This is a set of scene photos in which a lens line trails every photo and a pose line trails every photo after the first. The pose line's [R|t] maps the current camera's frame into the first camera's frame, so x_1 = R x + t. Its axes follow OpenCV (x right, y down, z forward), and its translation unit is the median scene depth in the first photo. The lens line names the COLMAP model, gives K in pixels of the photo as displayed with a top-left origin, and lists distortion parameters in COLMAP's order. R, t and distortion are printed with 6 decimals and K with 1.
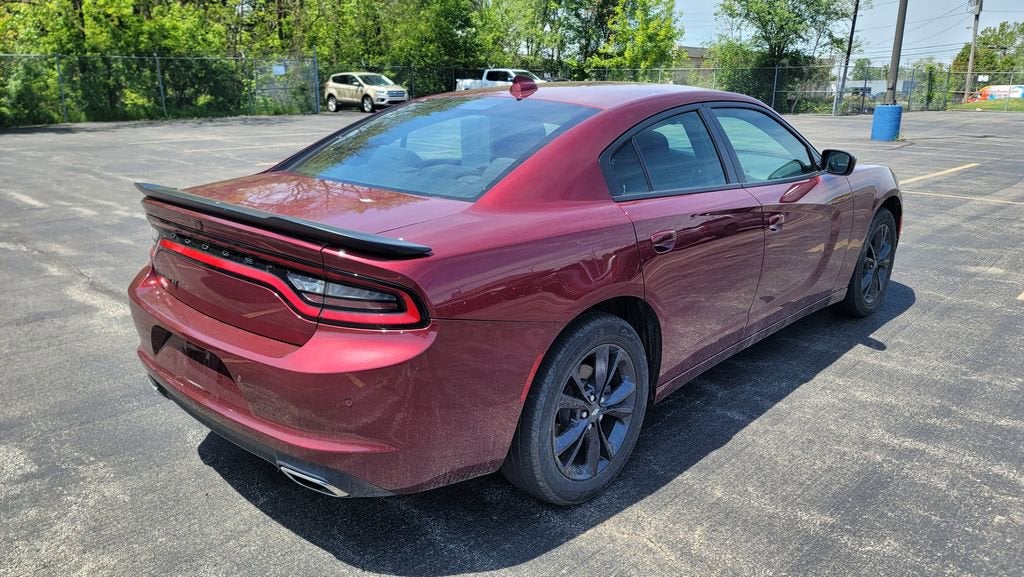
lens RADIAL K [[775.5, 0, 513.8], [0, 775.5, 292.5], [0, 0, 1]] dist [0.071167, -0.089755]
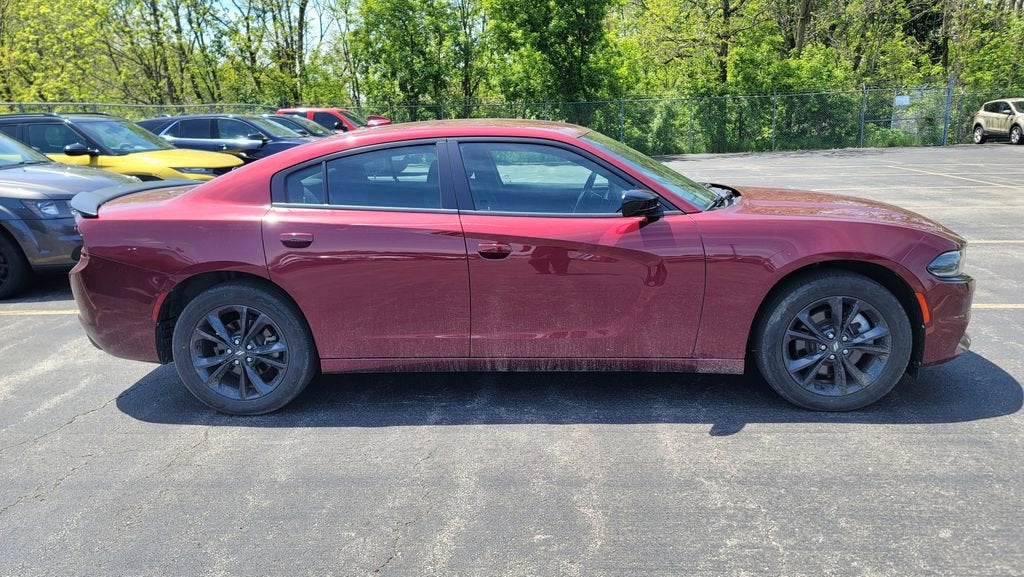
lens RADIAL K [[775.5, 0, 513.4], [0, 775.5, 282.3], [0, 0, 1]] dist [0.071167, -0.089755]
pose [[0.602856, 0.144640, -0.784630, 0.180724], [-0.184061, 0.982116, 0.039625, -0.014988], [0.776329, 0.120532, 0.618696, 0.056761]]
